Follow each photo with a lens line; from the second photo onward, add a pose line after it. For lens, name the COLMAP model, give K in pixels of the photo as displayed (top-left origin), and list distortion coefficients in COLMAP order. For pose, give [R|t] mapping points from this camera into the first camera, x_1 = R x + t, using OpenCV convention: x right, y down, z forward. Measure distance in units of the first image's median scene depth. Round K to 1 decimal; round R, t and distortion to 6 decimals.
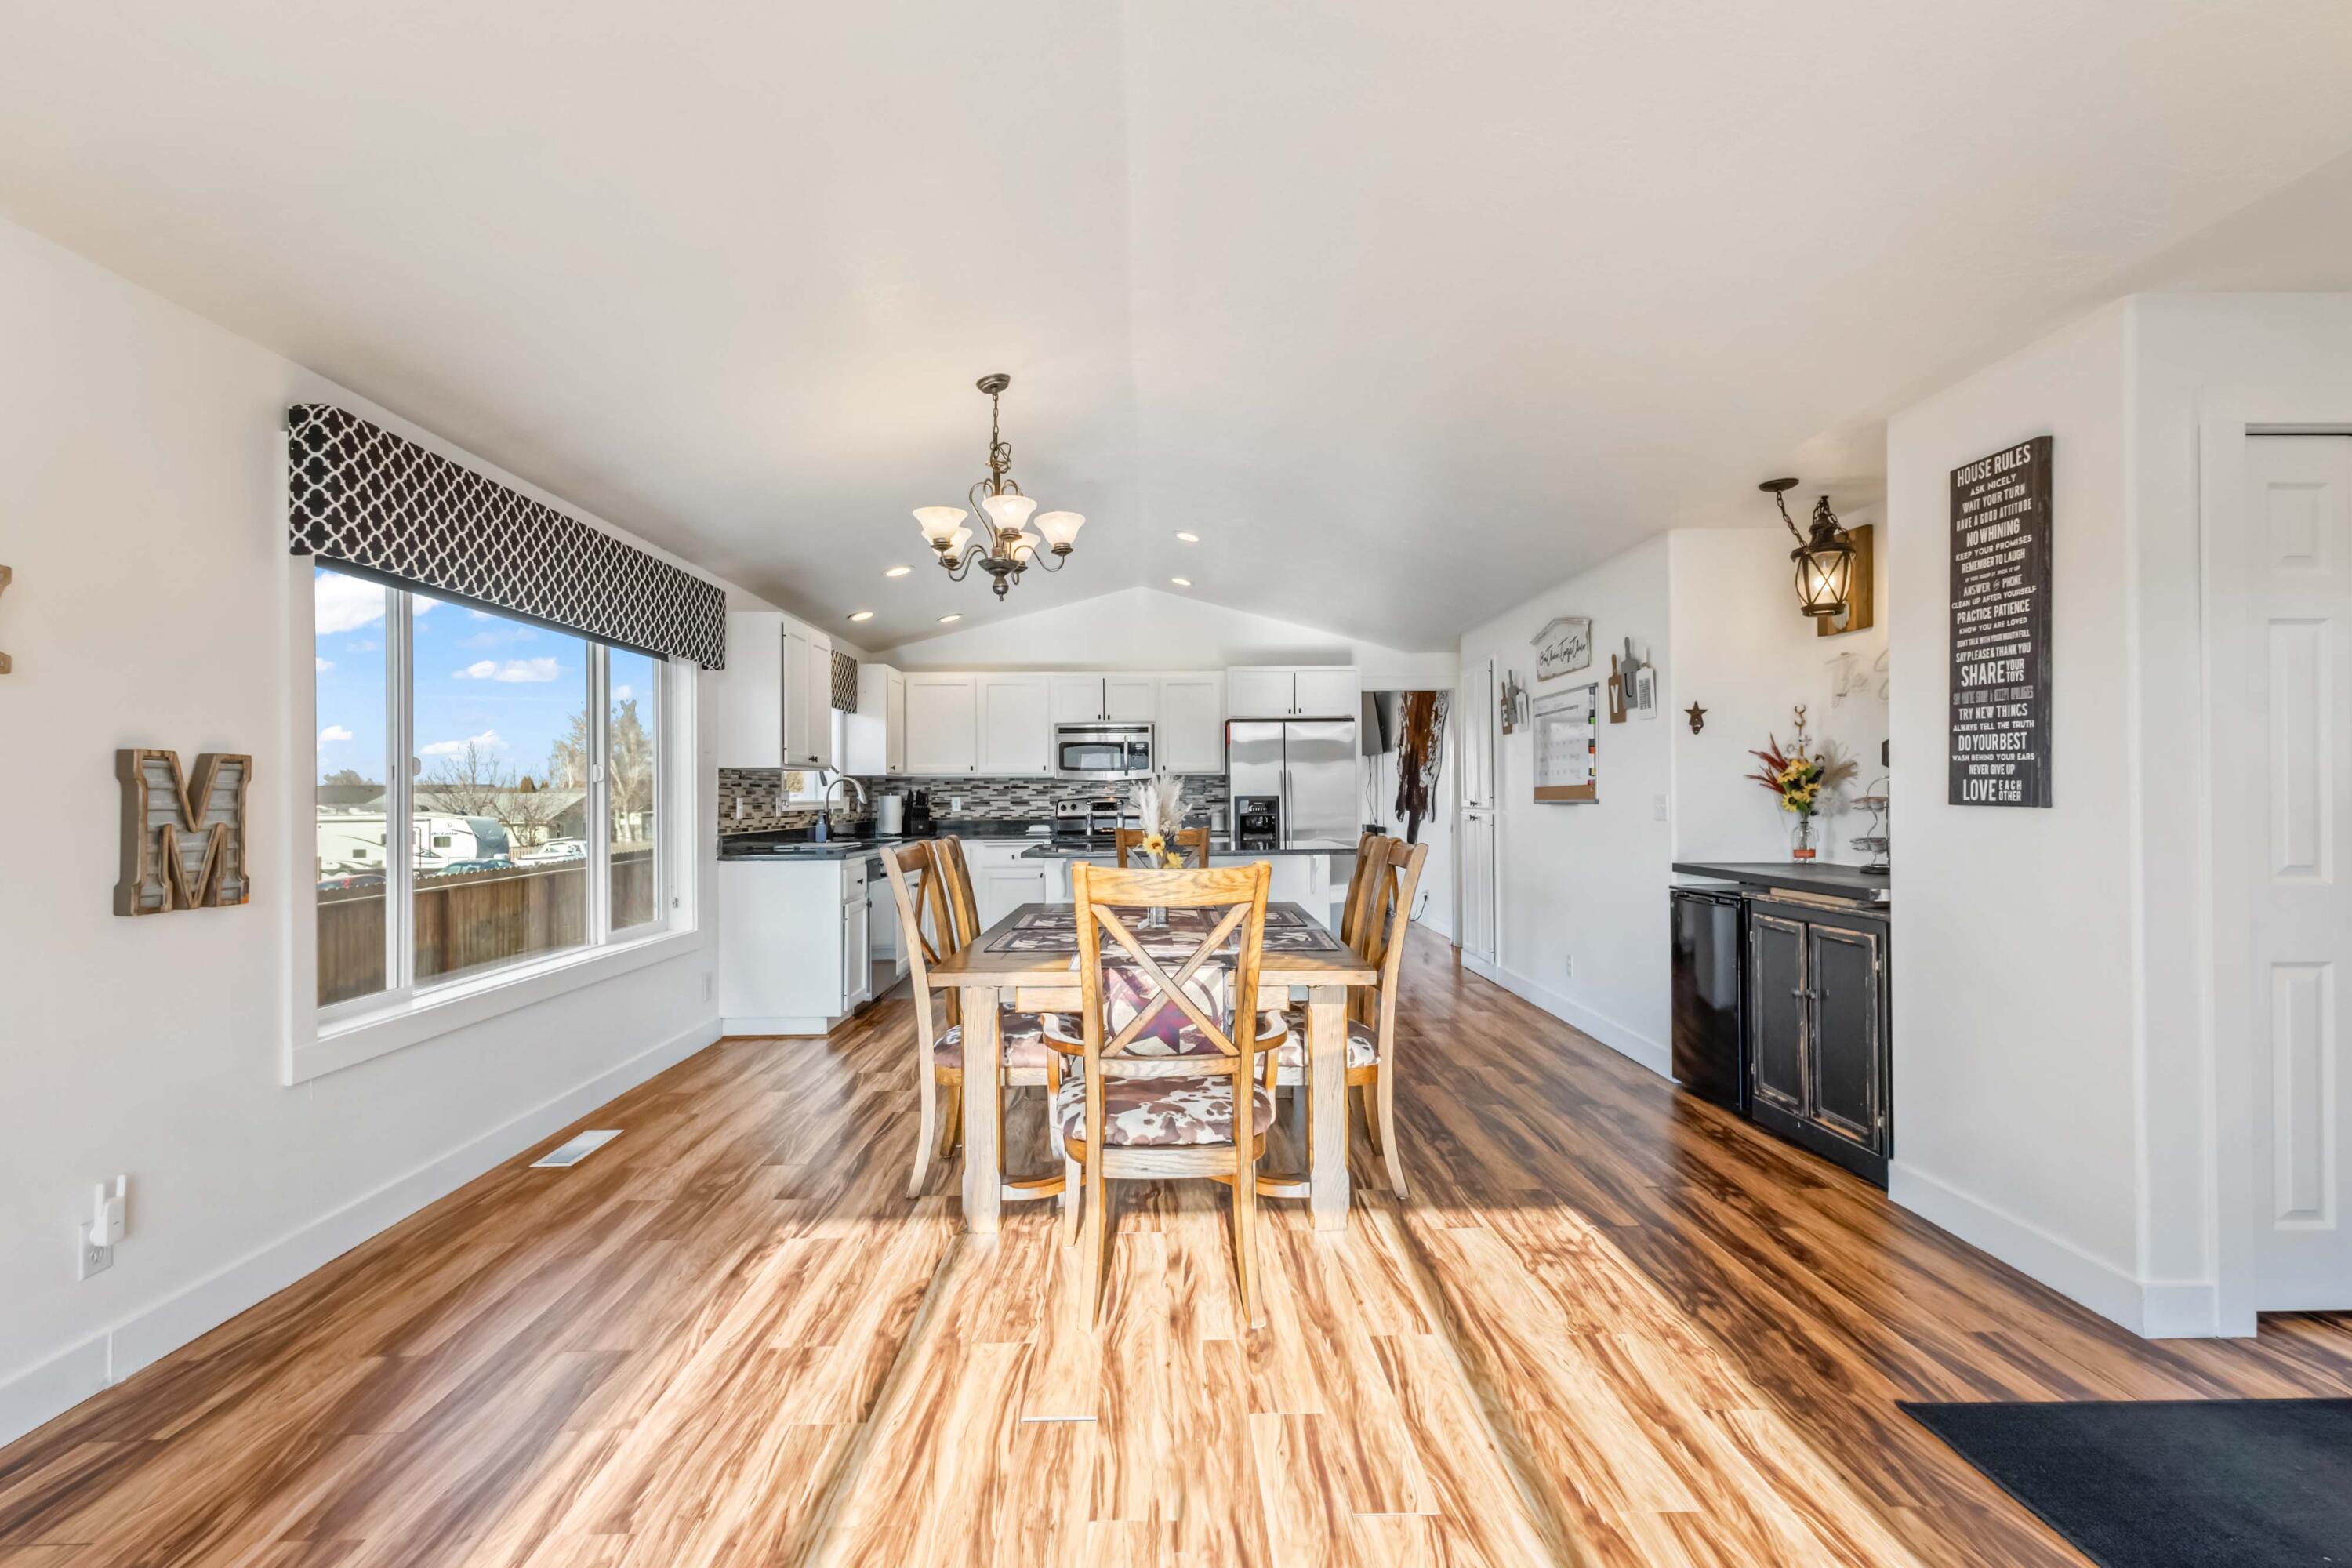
lens RADIAL K [[1077.6, 0, 1168.8], [0, 1077.6, 797.1], [0, 0, 1]] dist [0.007540, -0.001948]
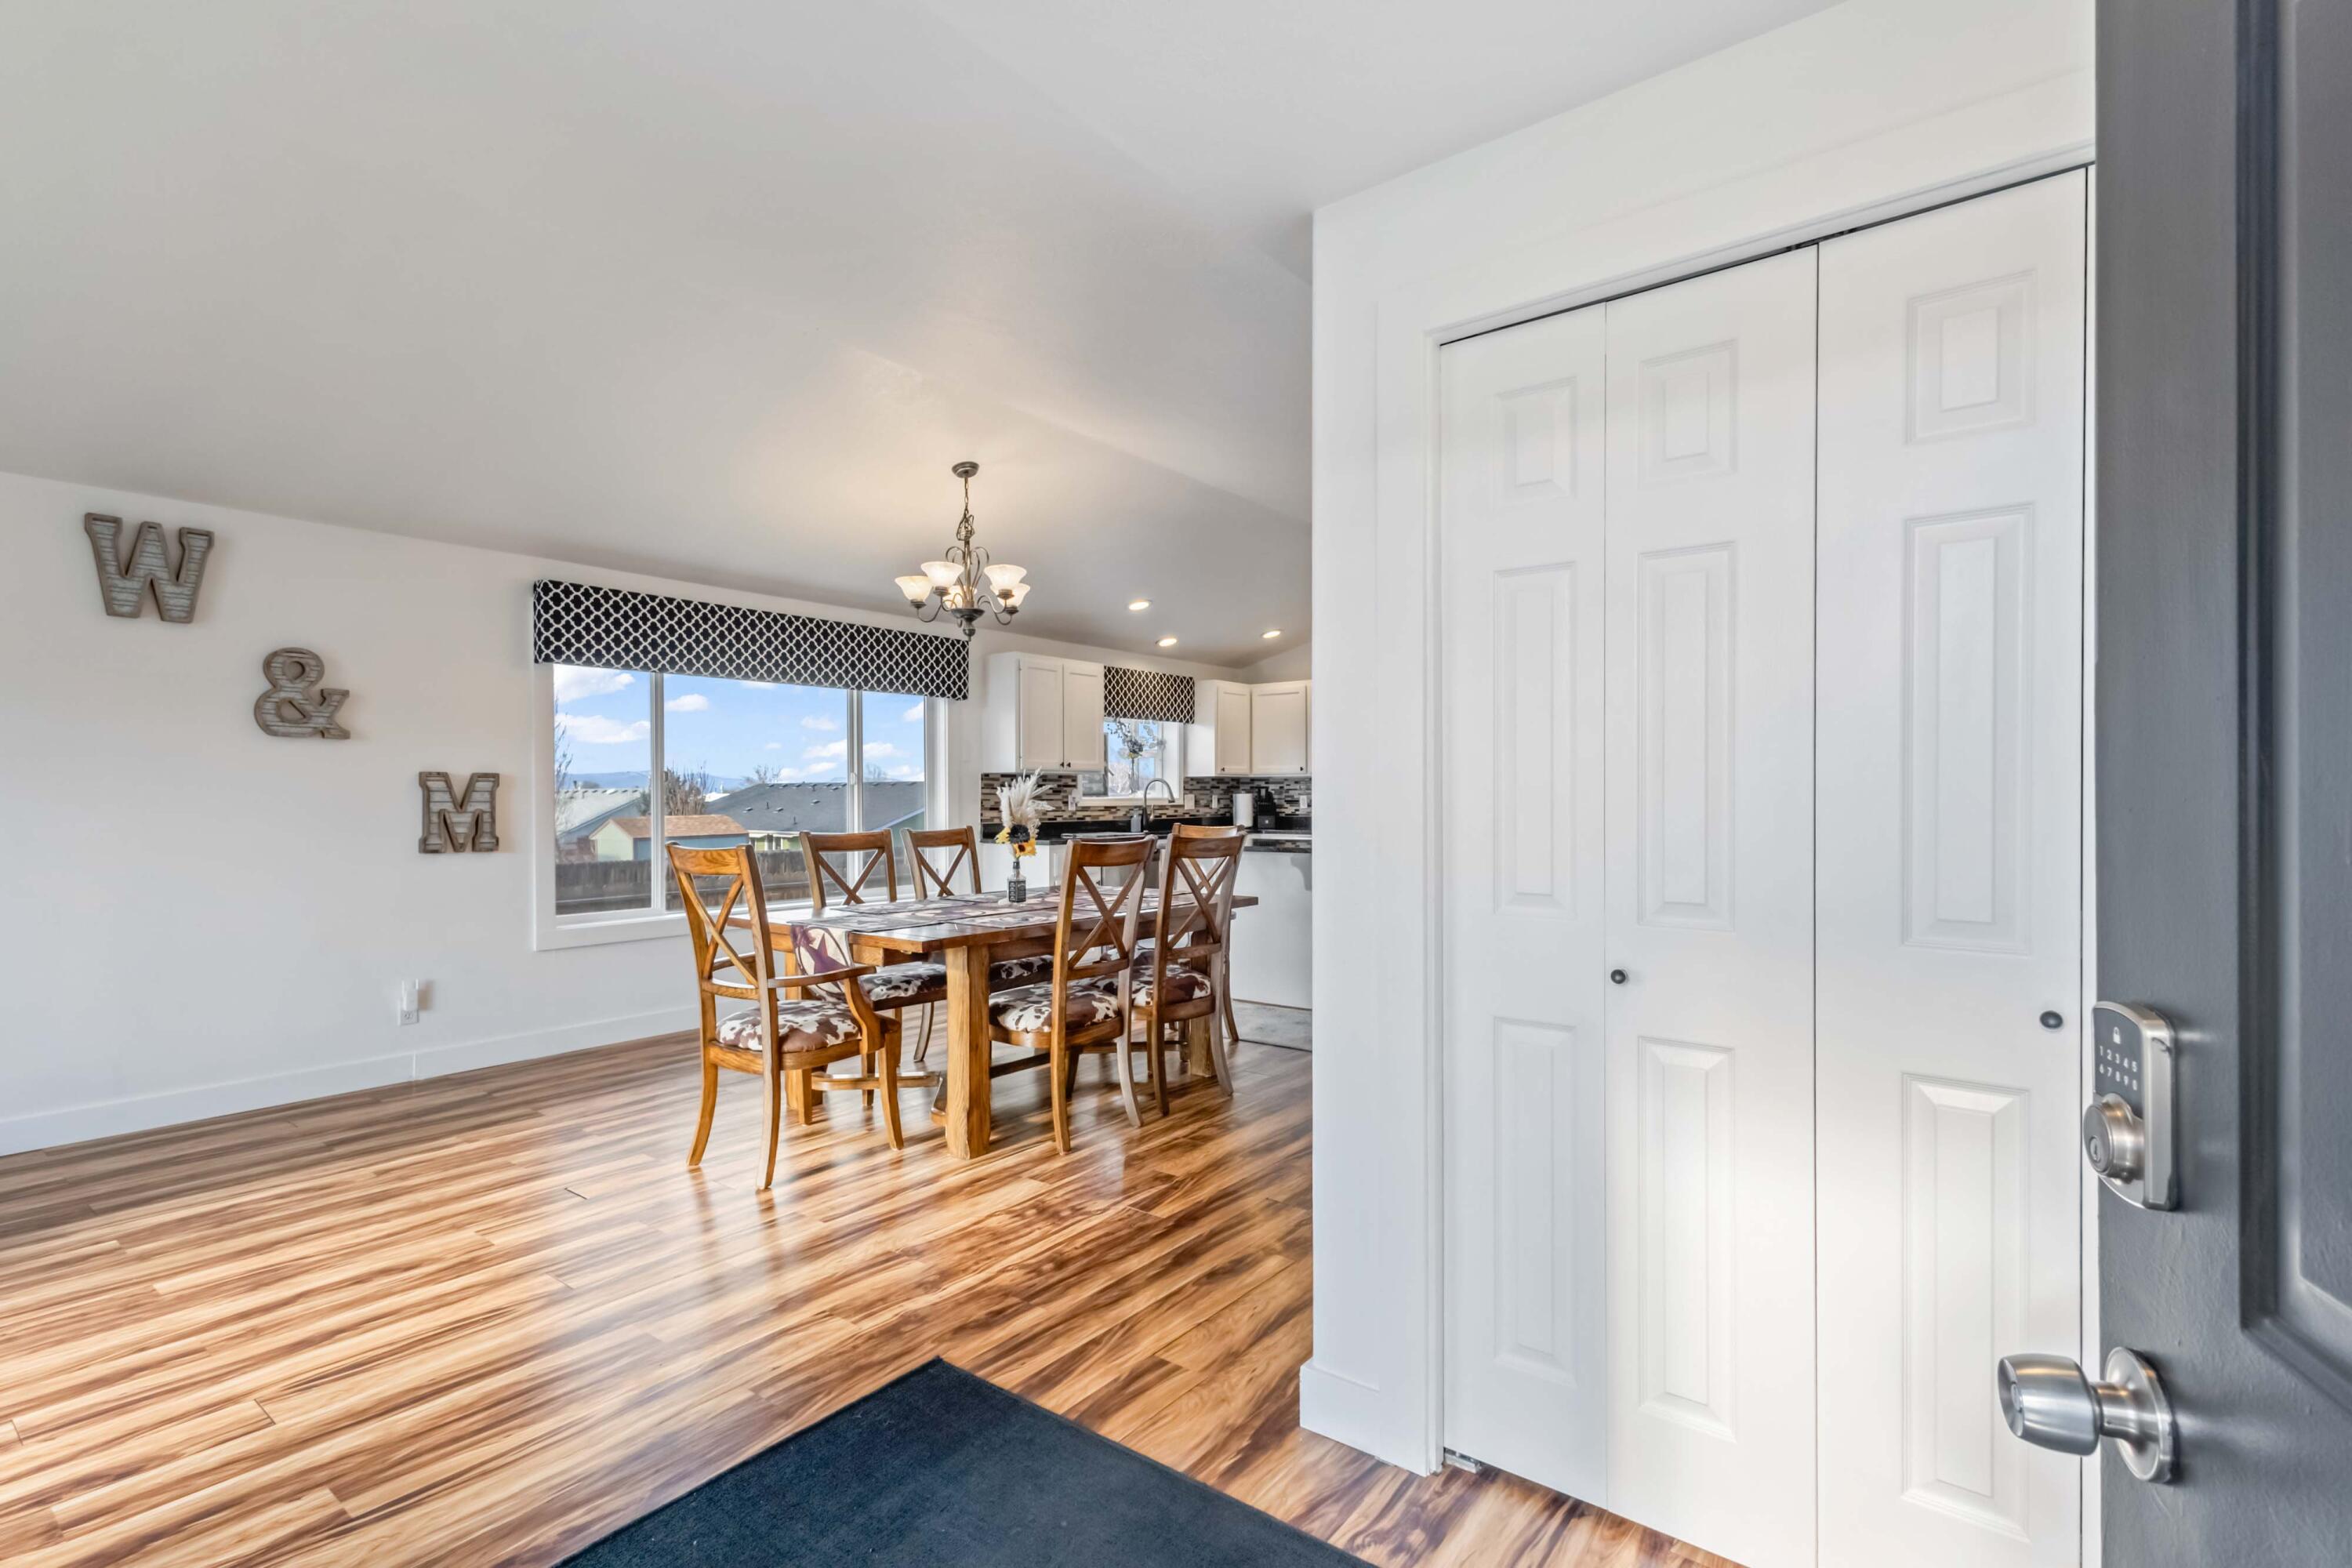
lens RADIAL K [[1077.6, 0, 1219.5], [0, 1077.6, 791.8], [0, 0, 1]] dist [0.007540, -0.001948]
pose [[0.792843, 0.000742, -0.609425, 1.262965], [-0.001907, 0.999997, -0.001263, -0.005614], [0.609423, 0.002163, 0.792843, 0.254250]]
